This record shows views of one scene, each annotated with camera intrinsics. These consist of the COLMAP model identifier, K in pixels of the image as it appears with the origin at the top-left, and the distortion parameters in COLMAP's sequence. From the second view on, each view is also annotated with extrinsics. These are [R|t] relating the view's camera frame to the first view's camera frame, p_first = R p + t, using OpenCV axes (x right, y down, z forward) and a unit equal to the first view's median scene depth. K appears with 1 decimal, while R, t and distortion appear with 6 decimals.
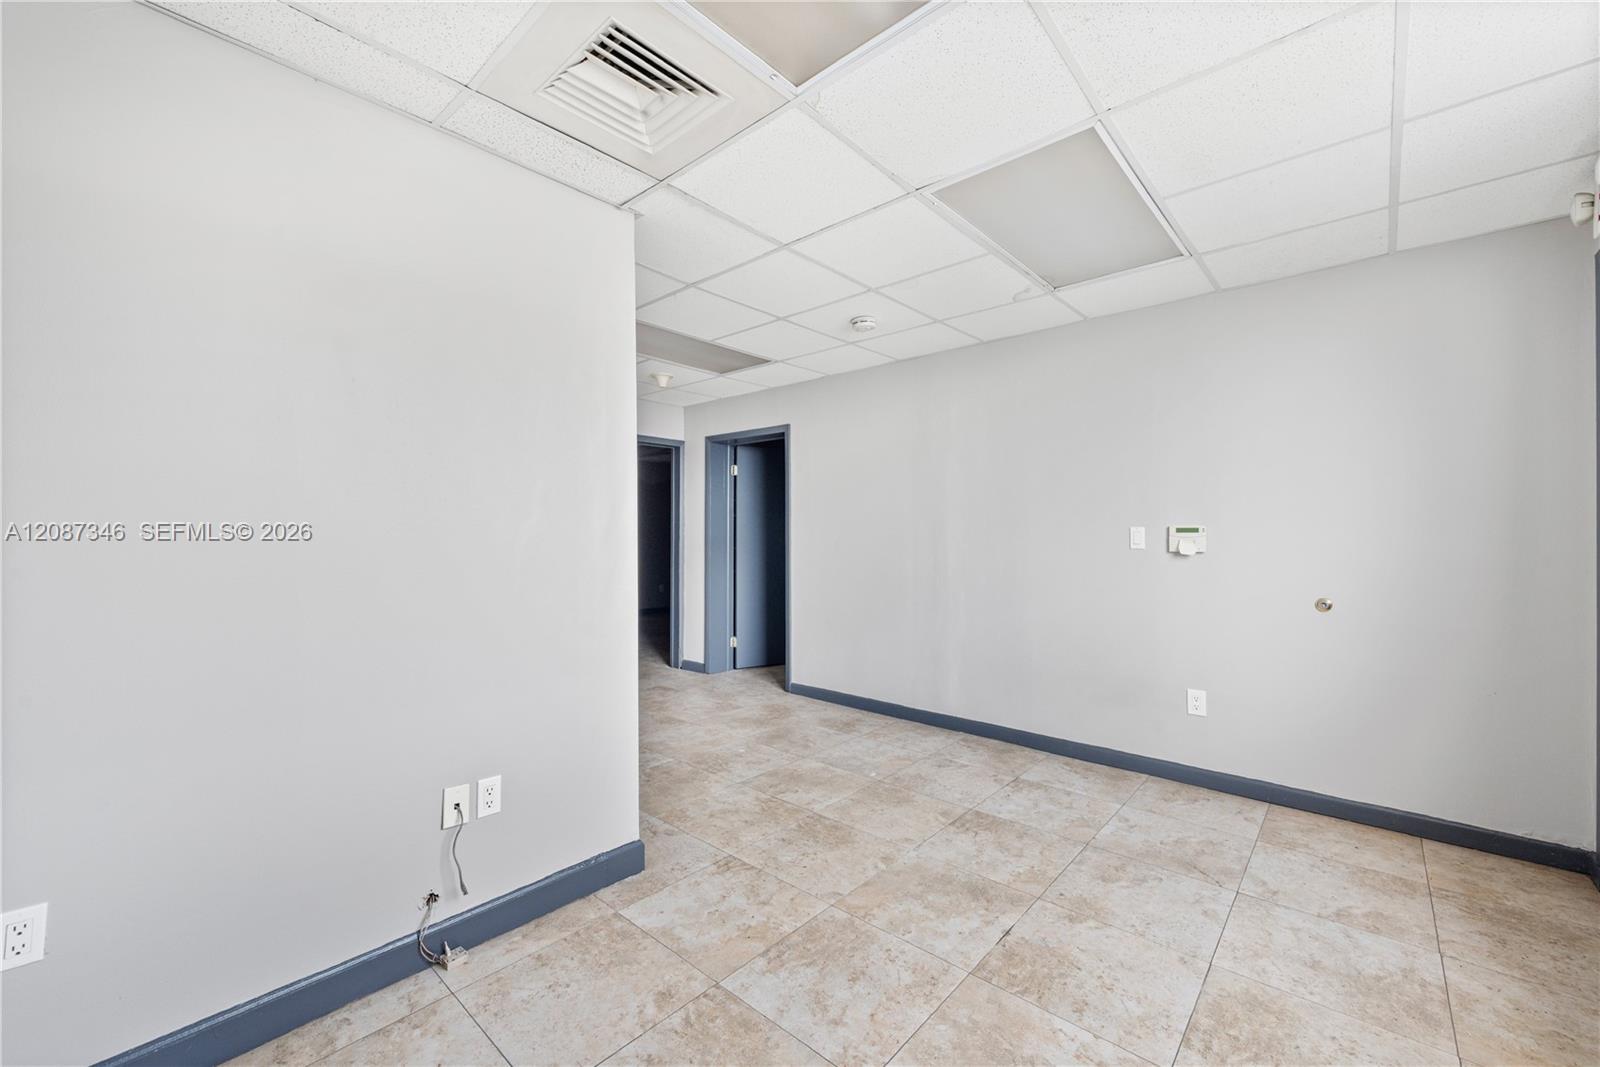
lens RADIAL K [[648.2, 0, 803.1], [0, 648.2, 539.4], [0, 0, 1]] dist [-0.000064, 0.000199]
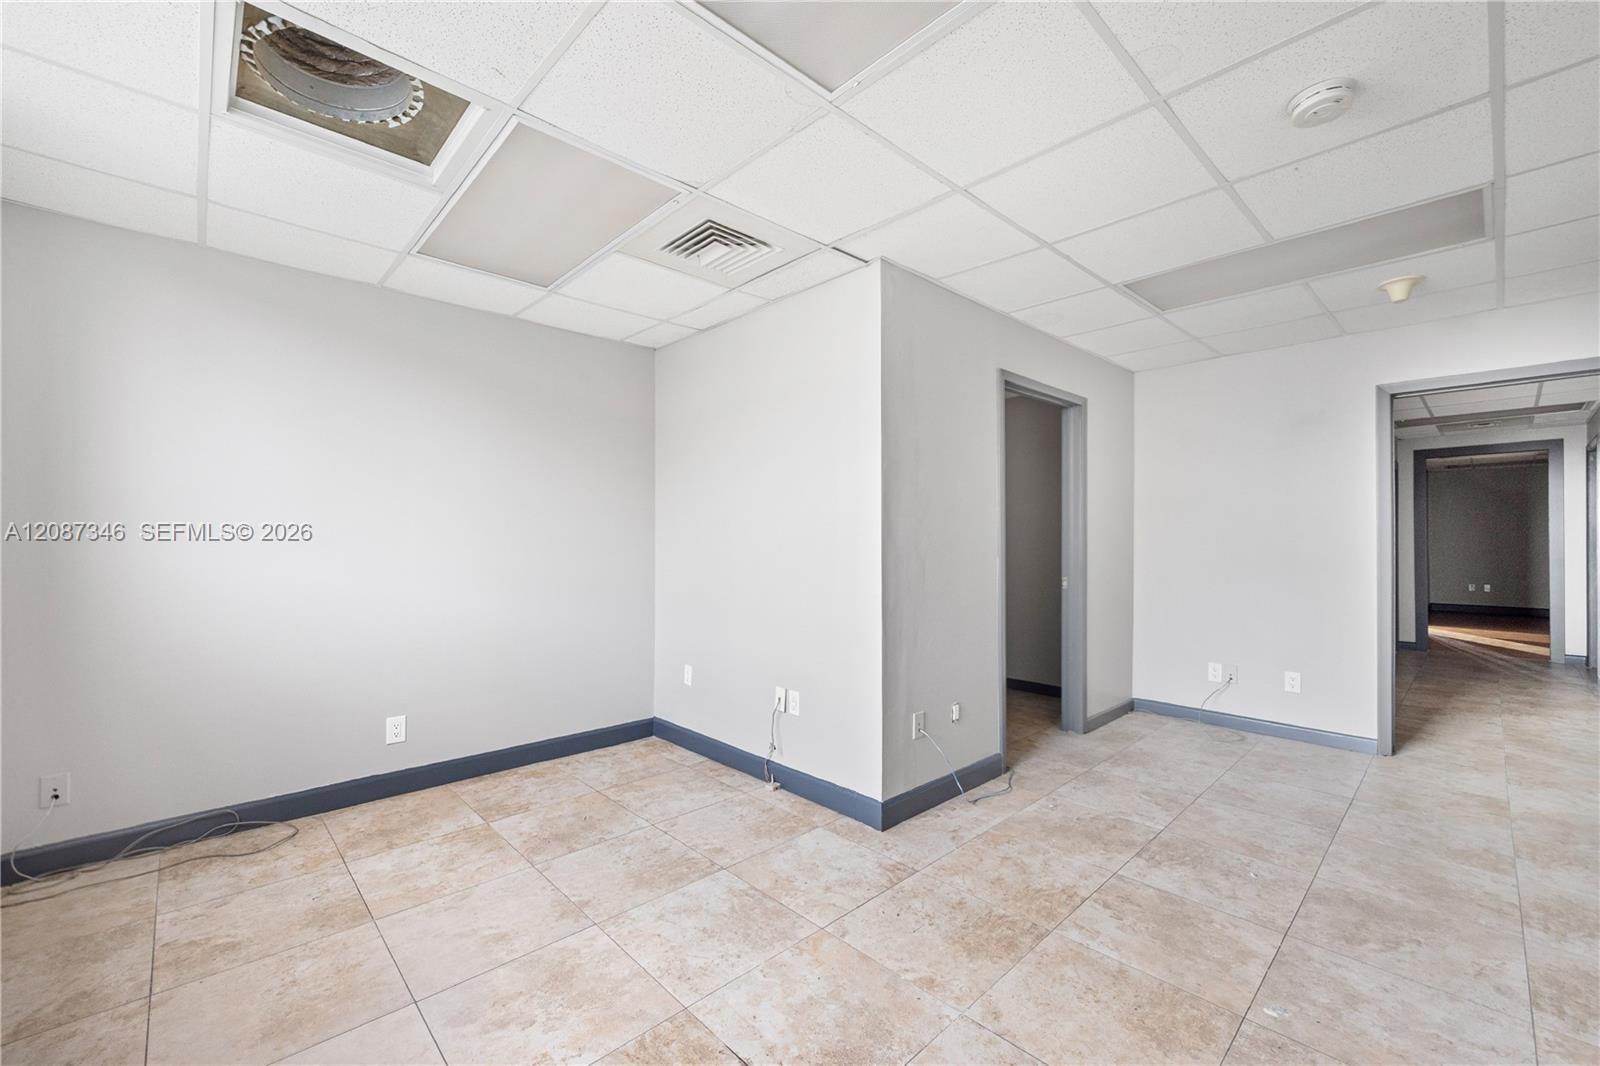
lens RADIAL K [[648.2, 0, 803.1], [0, 648.2, 538.9], [0, 0, 1]] dist [-0.000064, 0.000199]
pose [[-0.084501, 0.001368, -0.996422, 0.956418], [-0.007011, 0.999973, 0.001968, -0.003720], [0.996399, 0.007152, -0.084489, 1.018122]]
